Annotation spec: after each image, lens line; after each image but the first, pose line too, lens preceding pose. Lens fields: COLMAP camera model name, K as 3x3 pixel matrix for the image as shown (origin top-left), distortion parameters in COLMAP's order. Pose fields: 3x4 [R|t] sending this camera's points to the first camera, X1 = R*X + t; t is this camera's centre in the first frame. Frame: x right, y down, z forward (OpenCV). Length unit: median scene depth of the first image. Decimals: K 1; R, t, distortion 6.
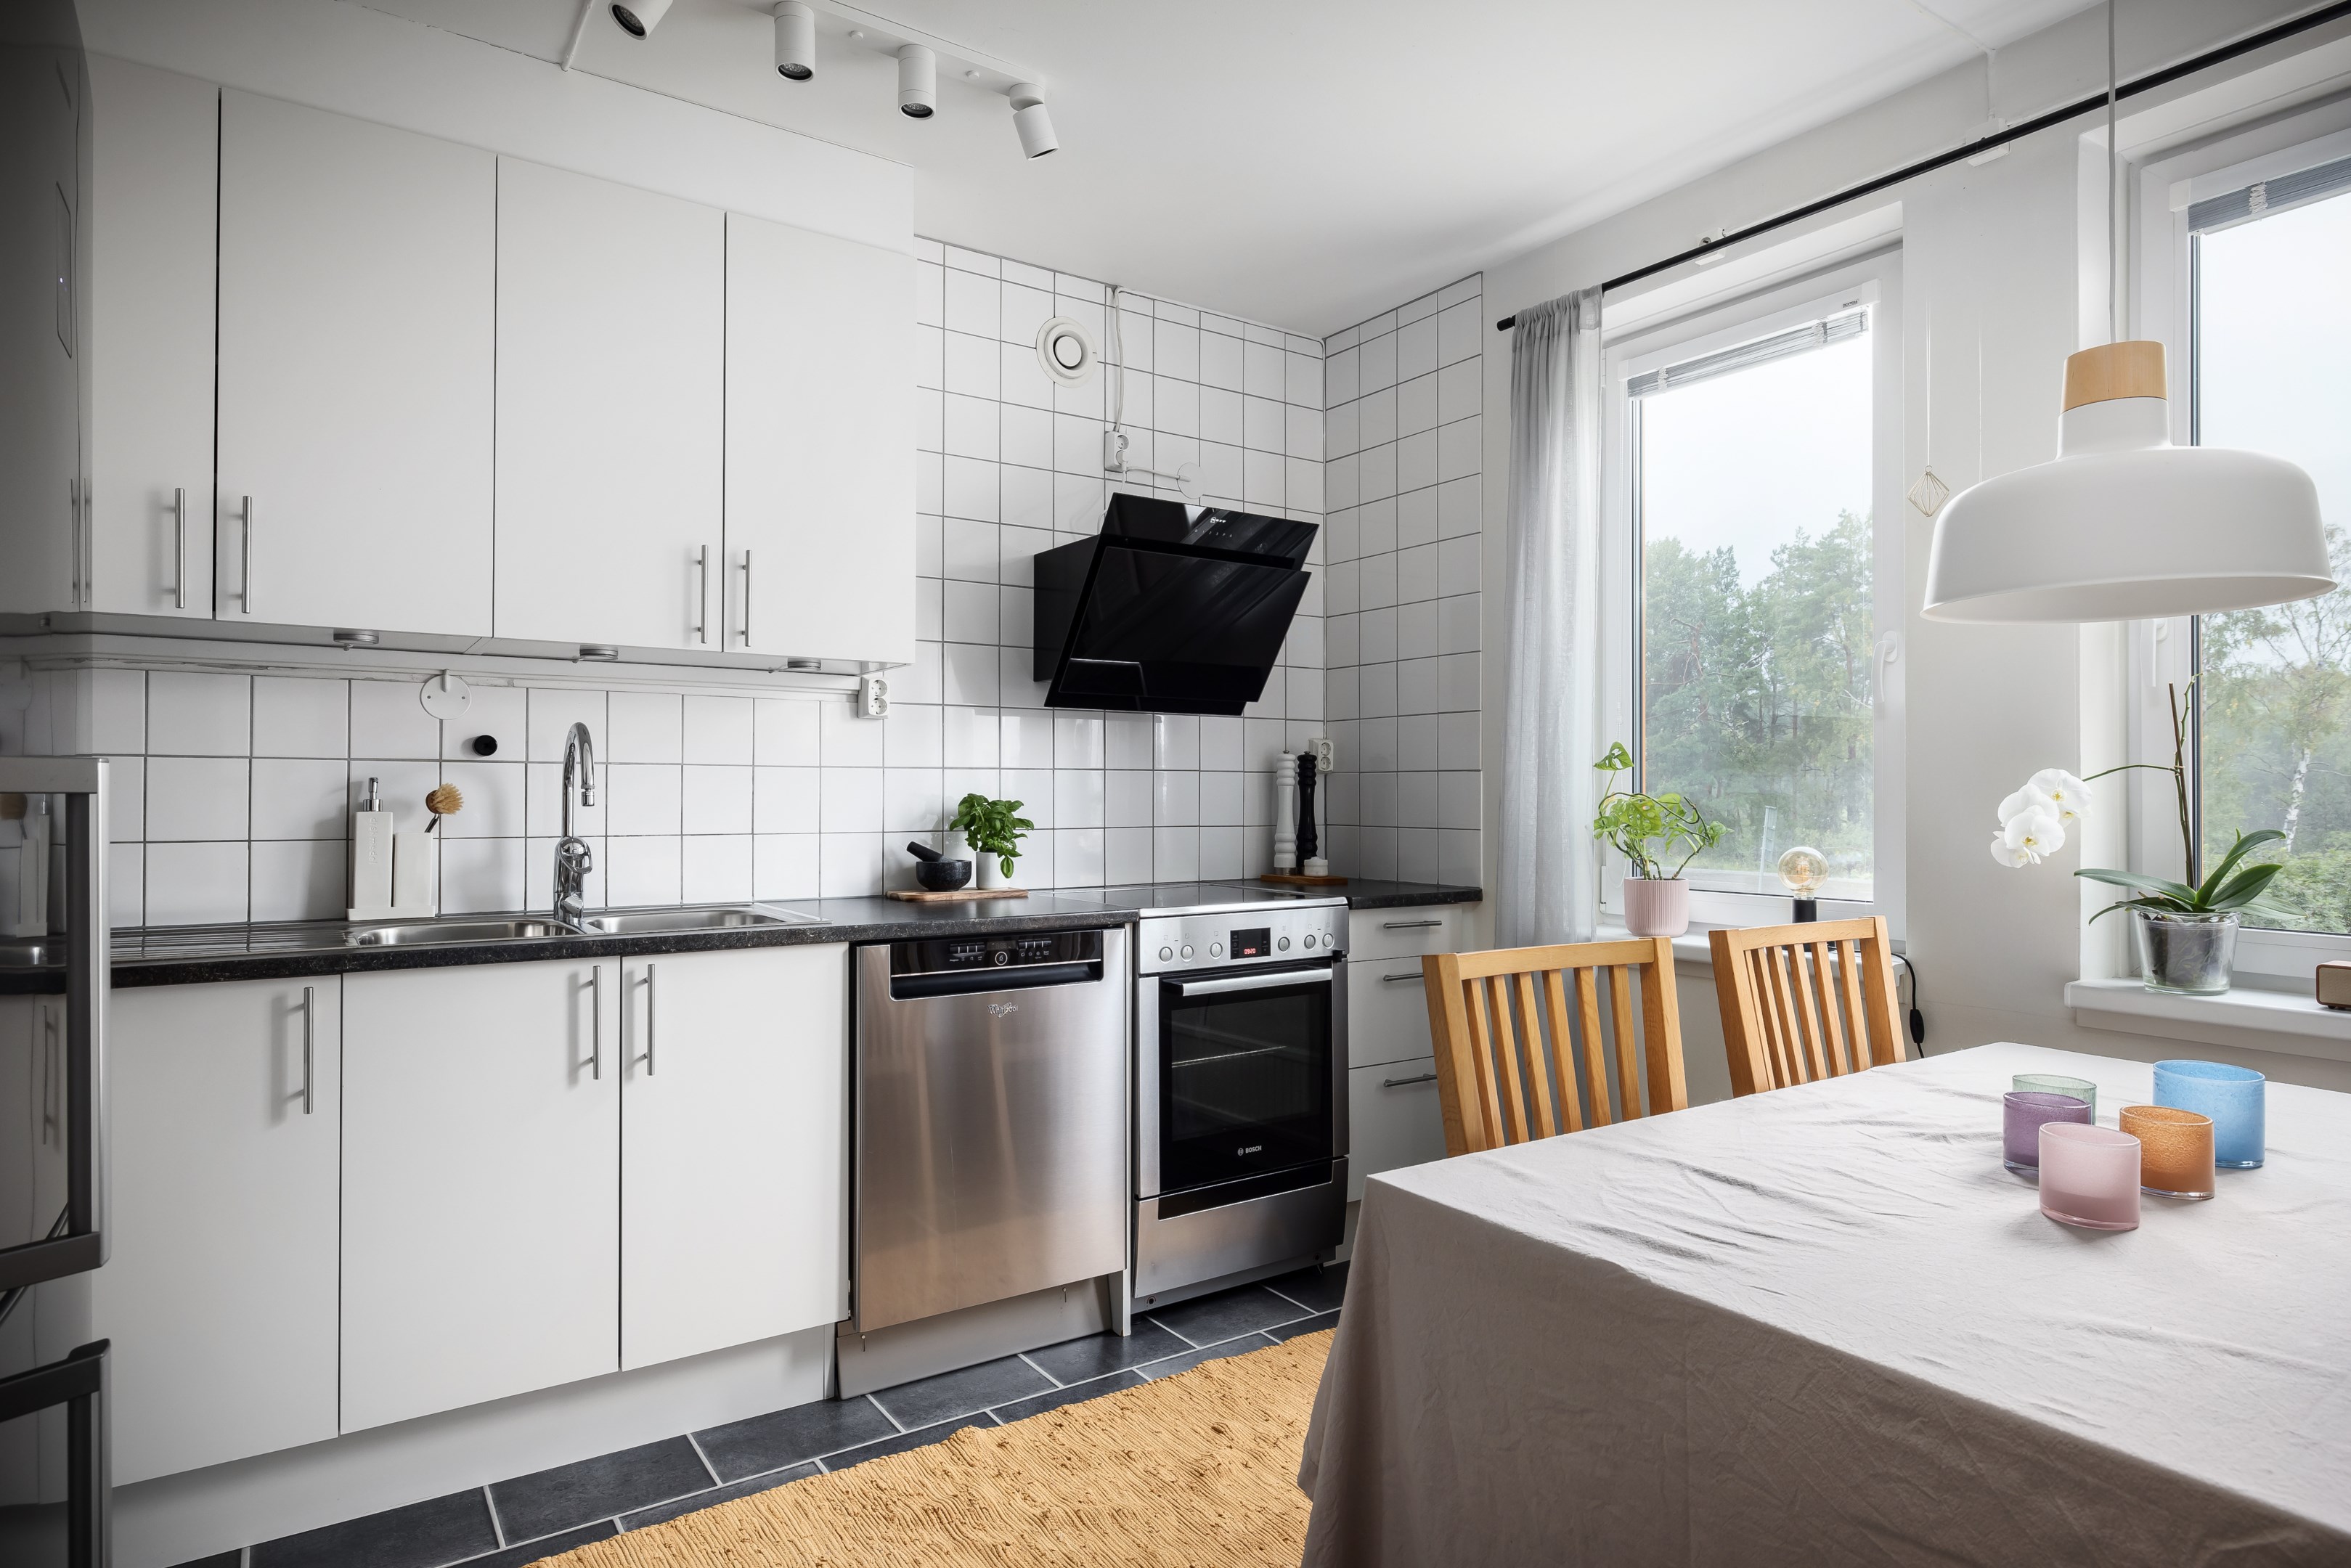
lens RADIAL K [[1314.4, 0, 1187.4], [0, 1314.4, 792.9], [0, 0, 1]] dist [0.006586, -0.001614]
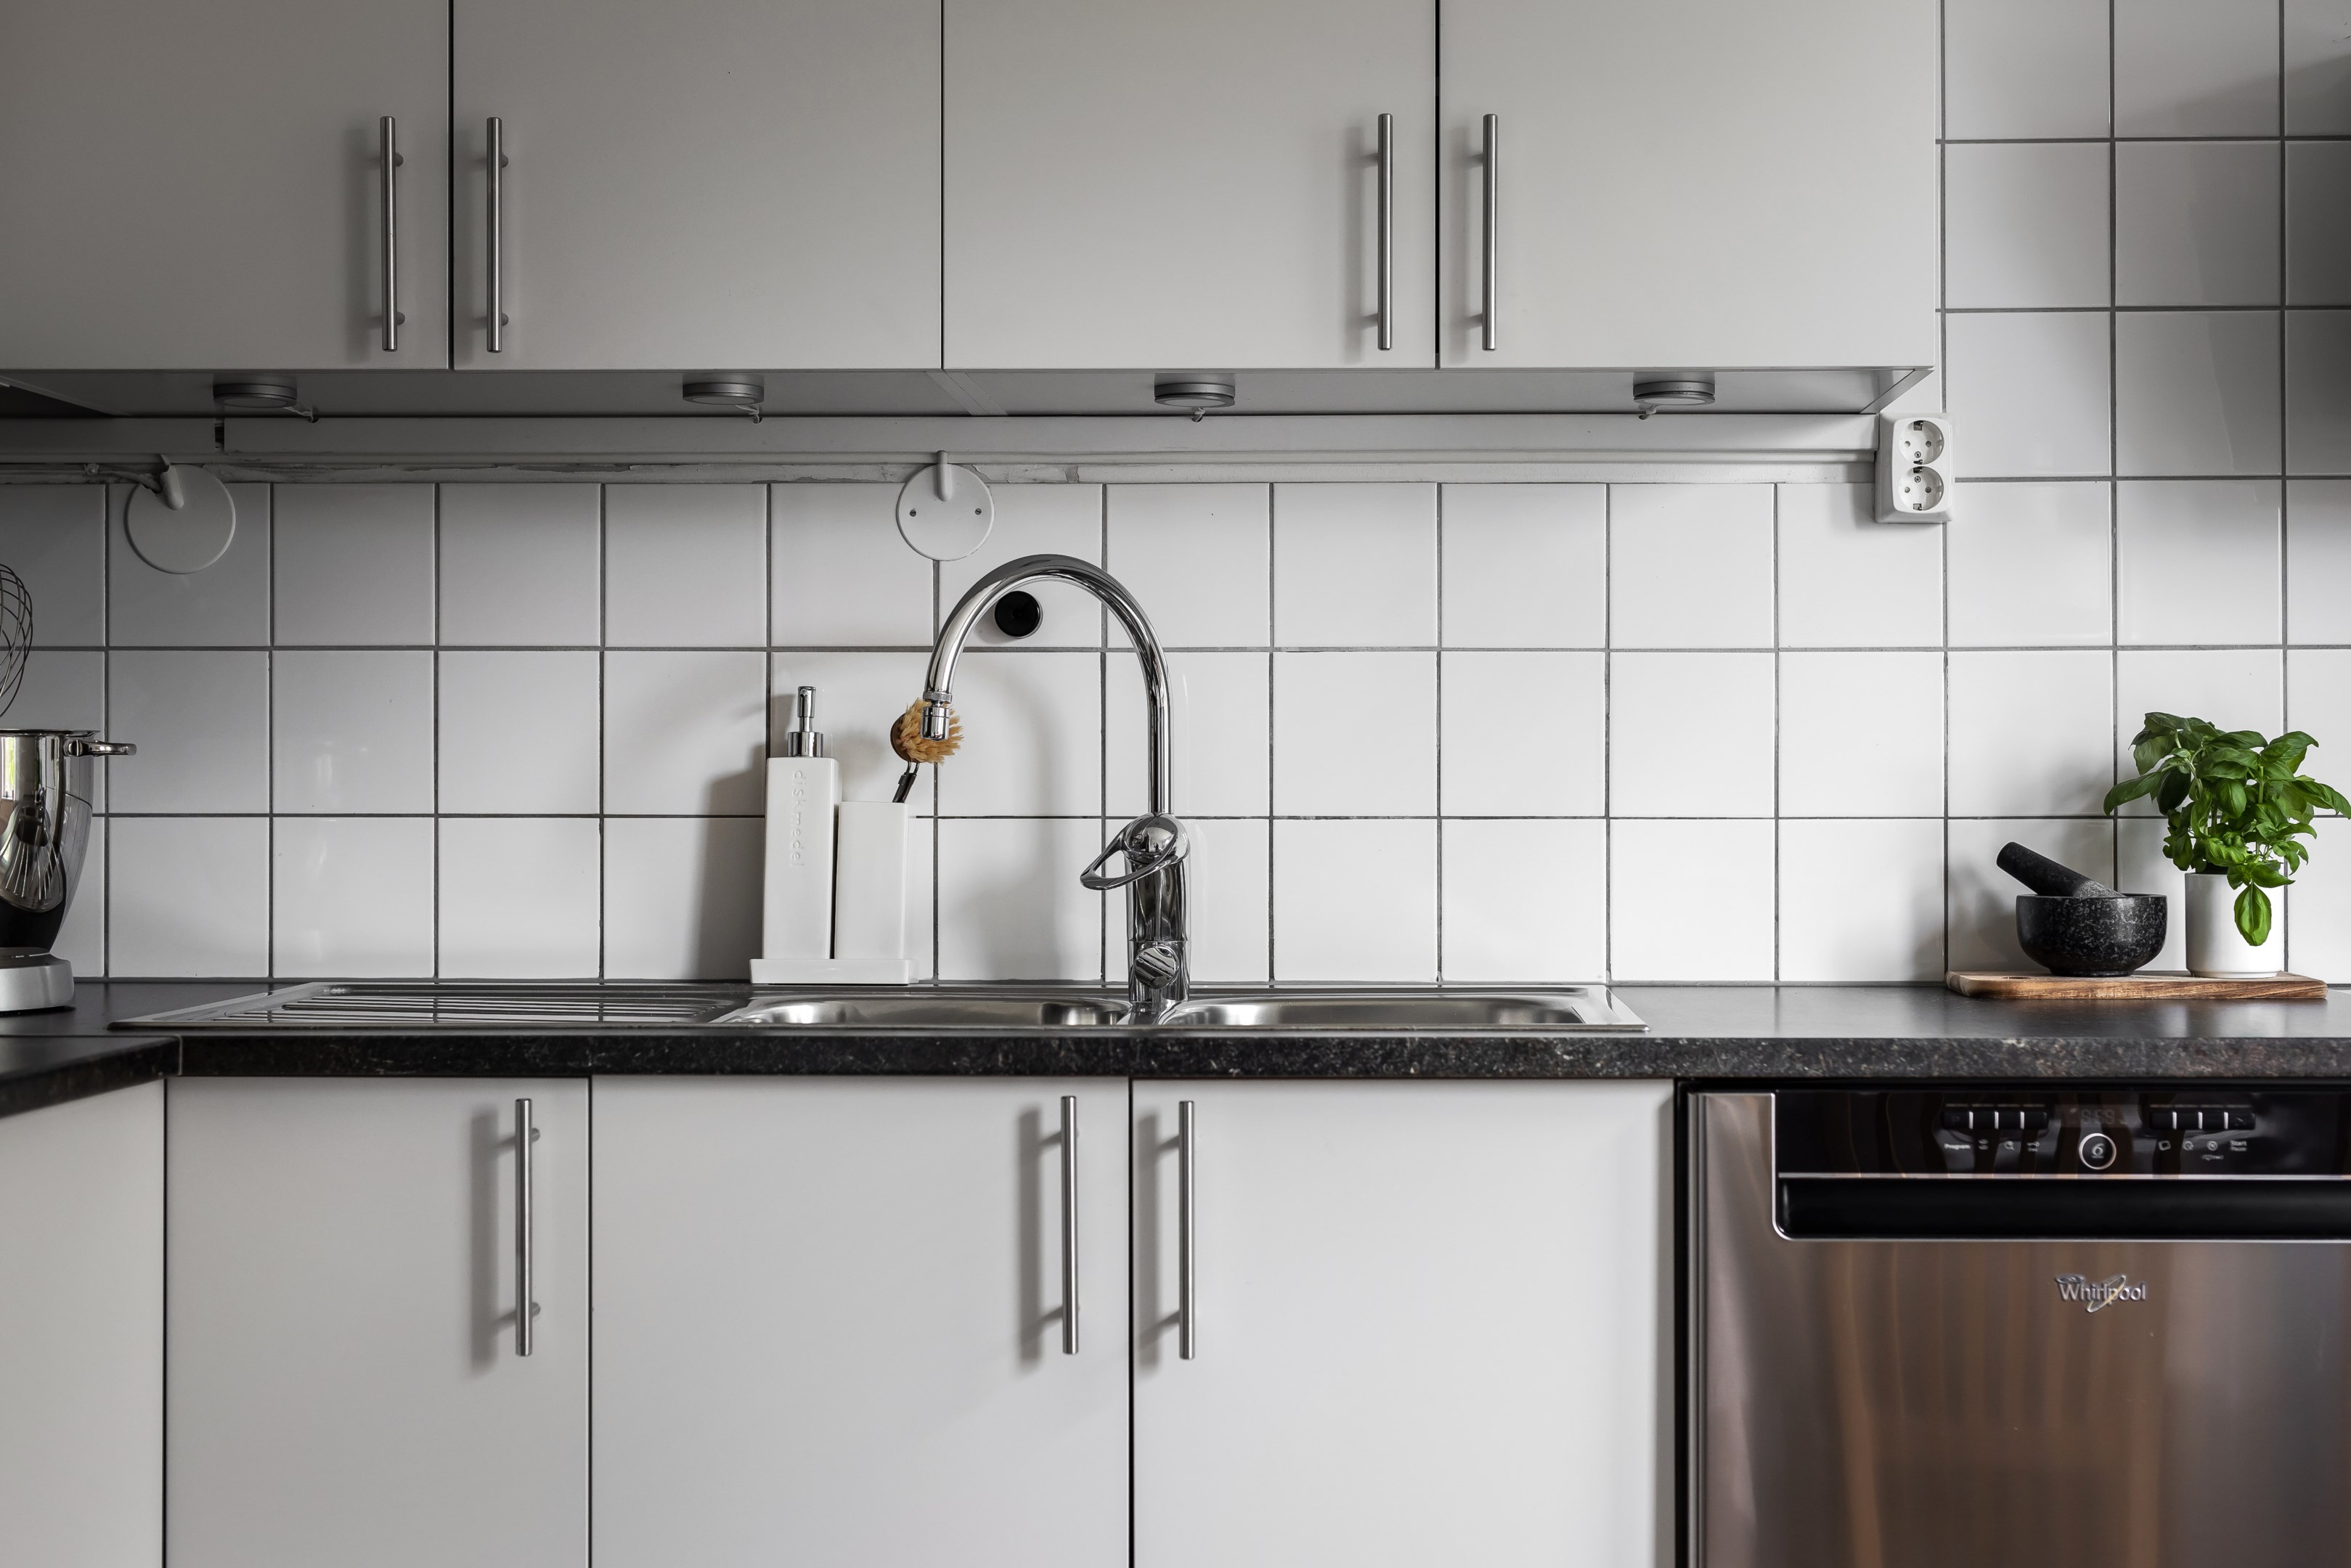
lens RADIAL K [[3332.9, 0, 1180.9], [0, 3332.9, 790.5], [0, 0, 1]] dist [0.006483, 0.000000]
pose [[0.813755, 0.000909, -0.581207, 0.180116], [0.003597, 0.999972, 0.006601, 0.017282], [0.581196, -0.007462, 0.813729, 0.092476]]
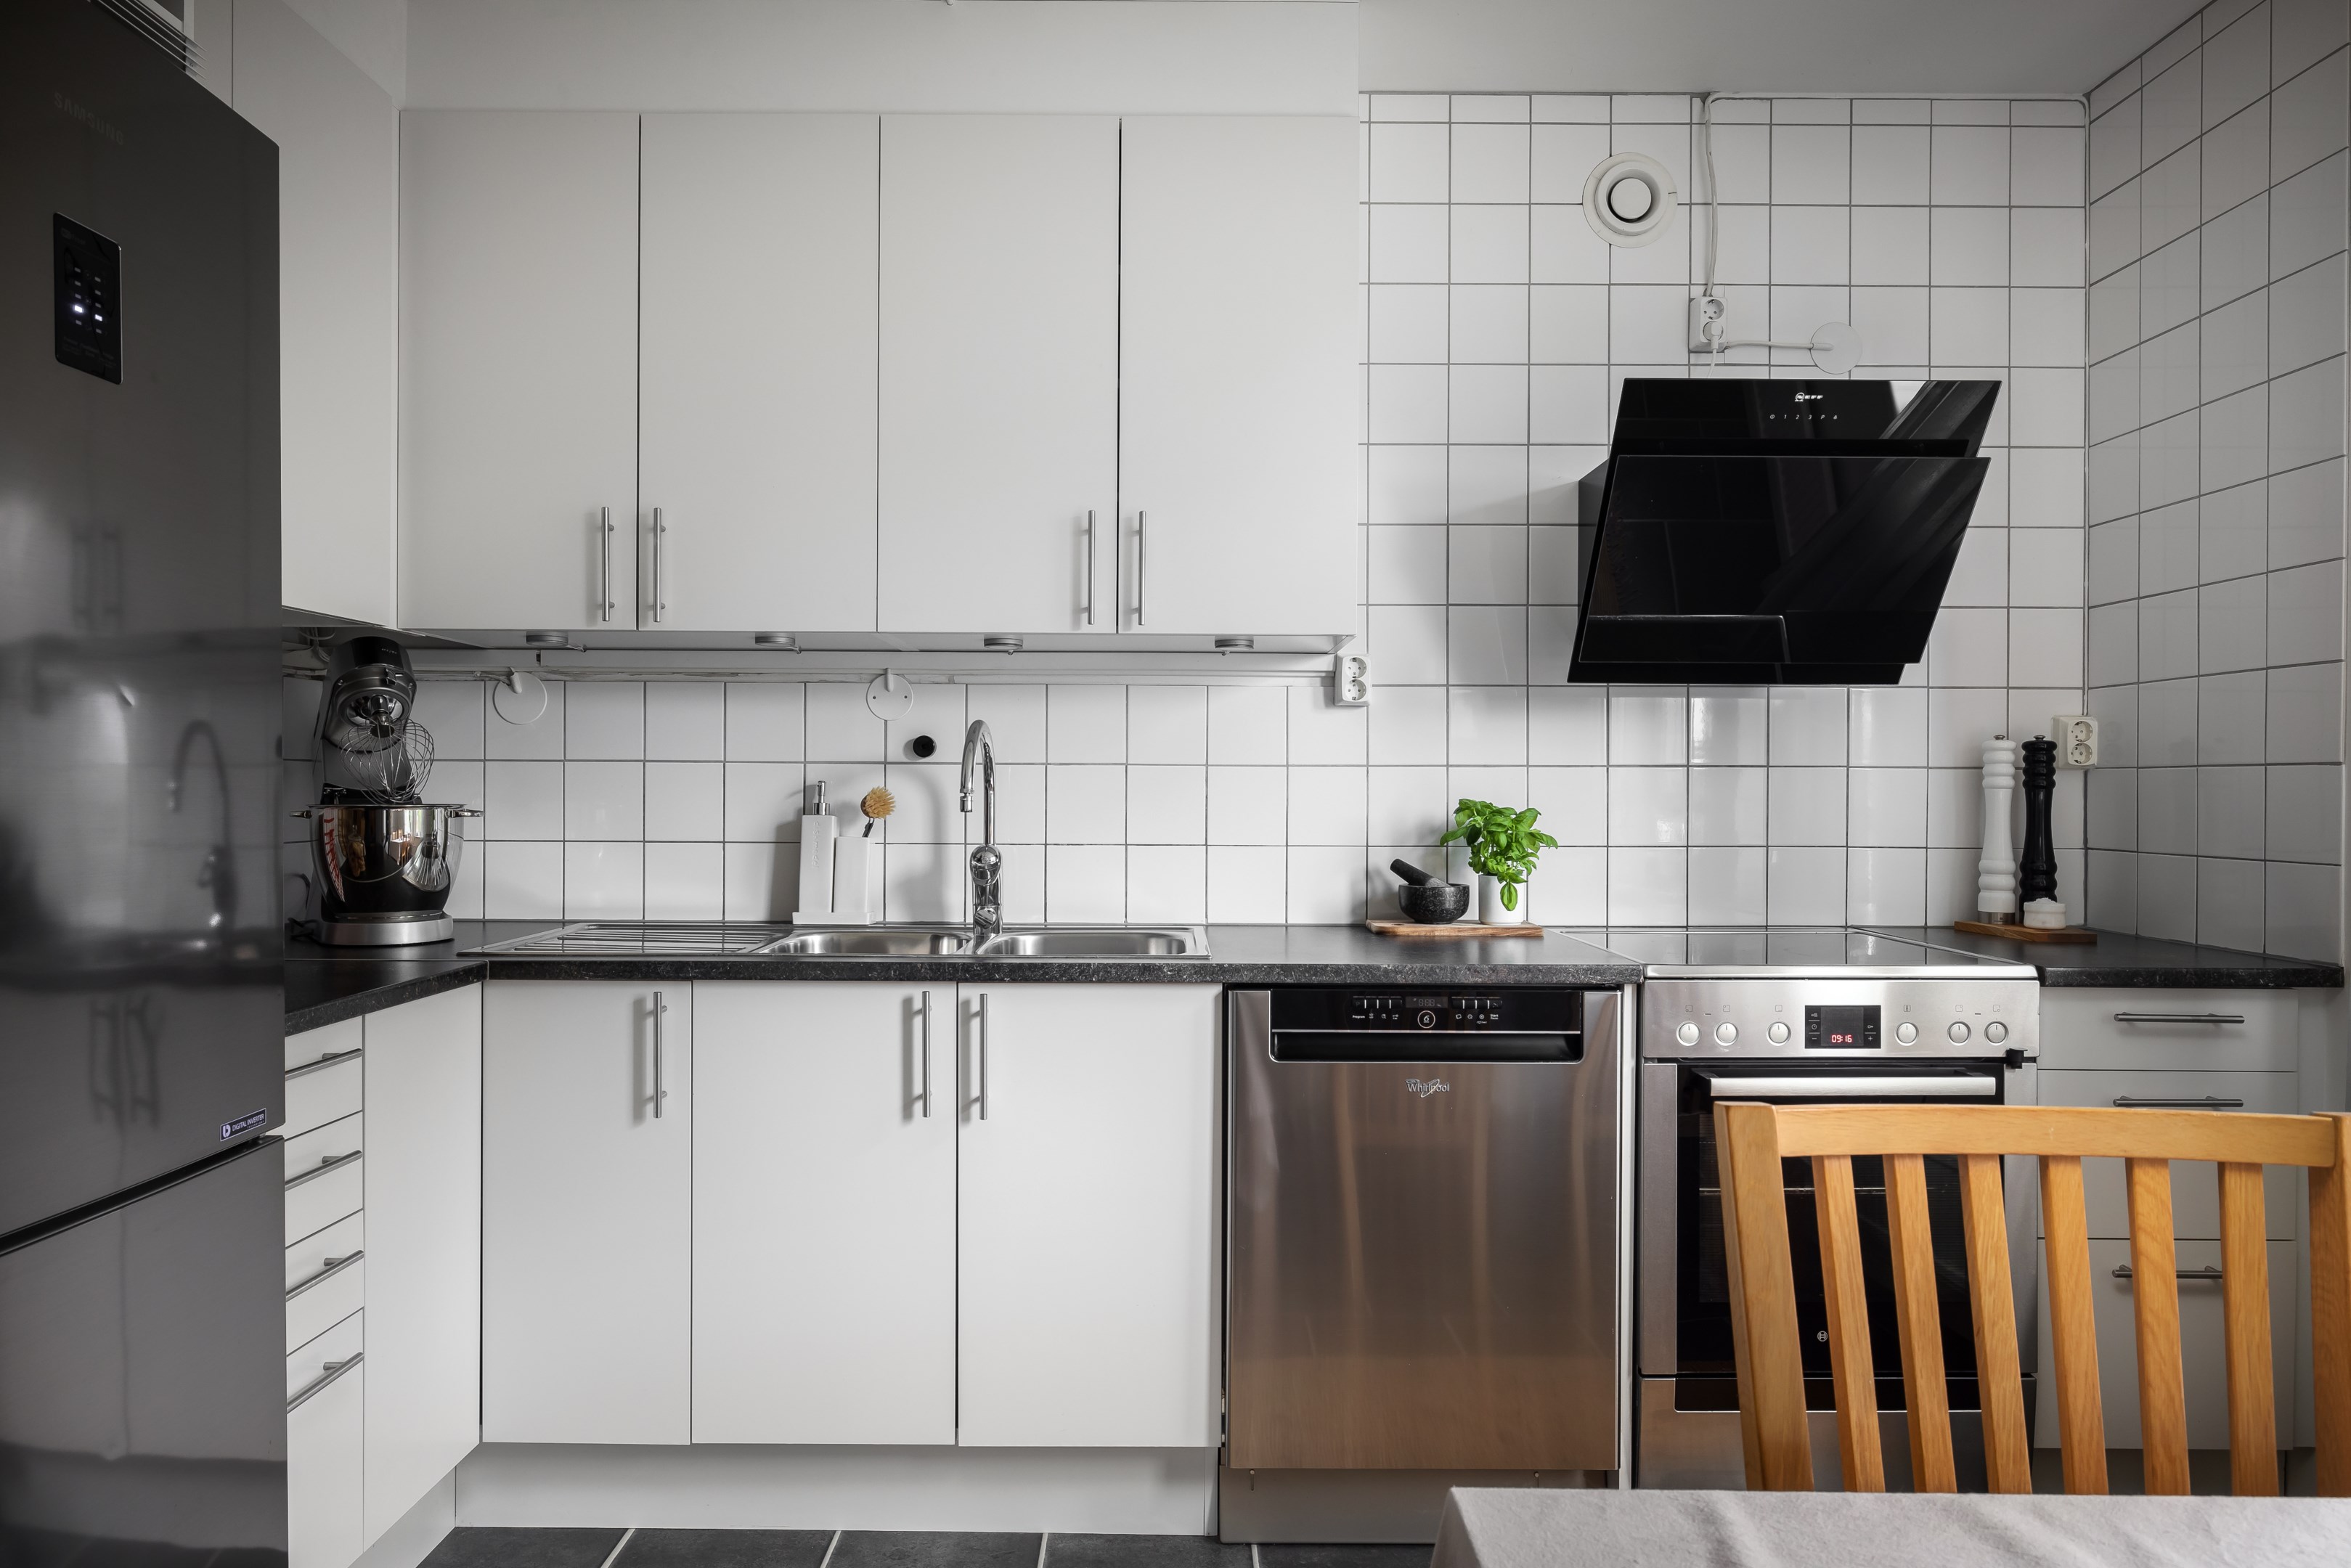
lens RADIAL K [[1490.3, 0, 1096.1], [0, 1490.3, 806.8], [0, 0, 1]] dist [-0.001136, 0.002789]
pose [[0.825833, 0.008563, -0.563849, 0.173353], [-0.002562, 0.999931, 0.011433, -0.005203], [0.563909, -0.007997, 0.825799, 0.178463]]
